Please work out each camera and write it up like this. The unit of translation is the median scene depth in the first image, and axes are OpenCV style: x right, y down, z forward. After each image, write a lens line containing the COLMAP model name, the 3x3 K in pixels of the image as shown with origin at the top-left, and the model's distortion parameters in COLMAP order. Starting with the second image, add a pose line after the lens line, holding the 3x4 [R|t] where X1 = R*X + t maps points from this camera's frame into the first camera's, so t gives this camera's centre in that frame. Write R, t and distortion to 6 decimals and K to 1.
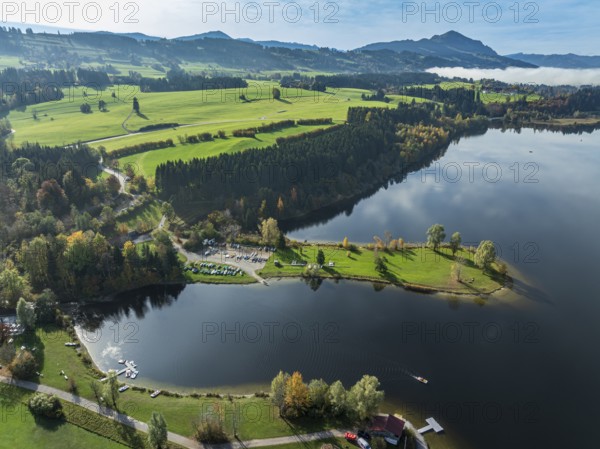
lens RADIAL K [[413.1, 0, 300.0], [0, 413.1, 224.5], [0, 0, 1]] dist [-0.045198, 0.008294]
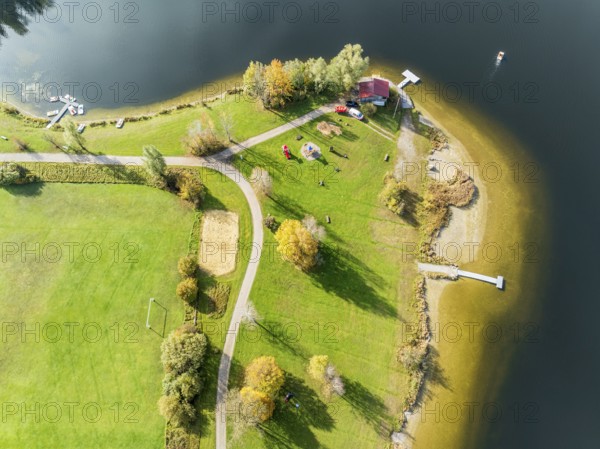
lens RADIAL K [[413.1, 0, 300.0], [0, 413.1, 224.5], [0, 0, 1]] dist [-0.045198, 0.008294]
pose [[0.943596, -0.306845, 0.124387, -0.176695], [0.119043, 0.664968, 0.737324, -0.053996], [-0.308958, -0.680928, 0.663989, 0.146848]]
